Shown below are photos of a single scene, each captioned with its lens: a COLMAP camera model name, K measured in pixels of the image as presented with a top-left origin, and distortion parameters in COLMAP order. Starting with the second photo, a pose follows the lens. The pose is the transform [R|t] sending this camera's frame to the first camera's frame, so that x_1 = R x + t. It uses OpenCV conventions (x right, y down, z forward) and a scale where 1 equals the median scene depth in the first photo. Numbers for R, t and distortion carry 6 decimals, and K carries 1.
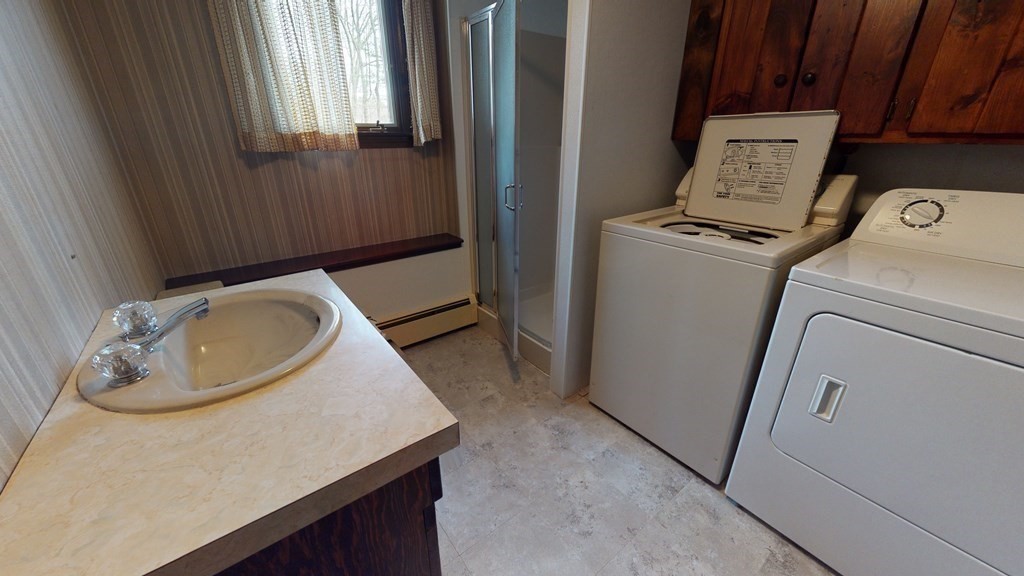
lens RADIAL K [[372.0, 0, 512.0], [0, 372.0, 288.0], [0, 0, 1]] dist [0.000063, -0.000016]
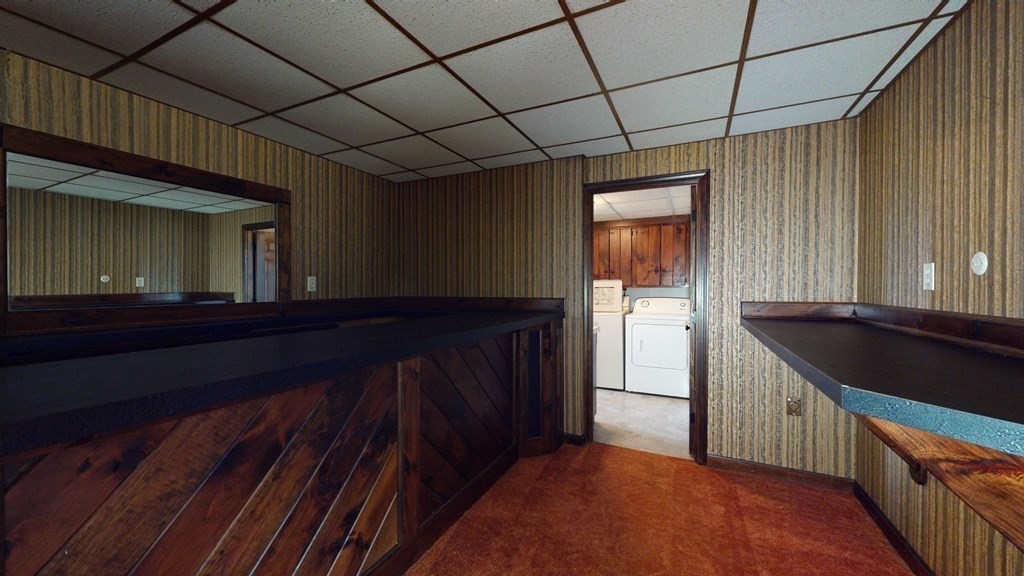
lens RADIAL K [[372.0, 0, 512.0], [0, 372.0, 288.0], [0, 0, 1]] dist [0.000063, -0.000016]
pose [[0.893459, -0.002094, 0.449140, -1.748094], [0.170808, 0.926439, -0.335463, 0.654203], [-0.415398, 0.376439, 0.828093, -1.579000]]
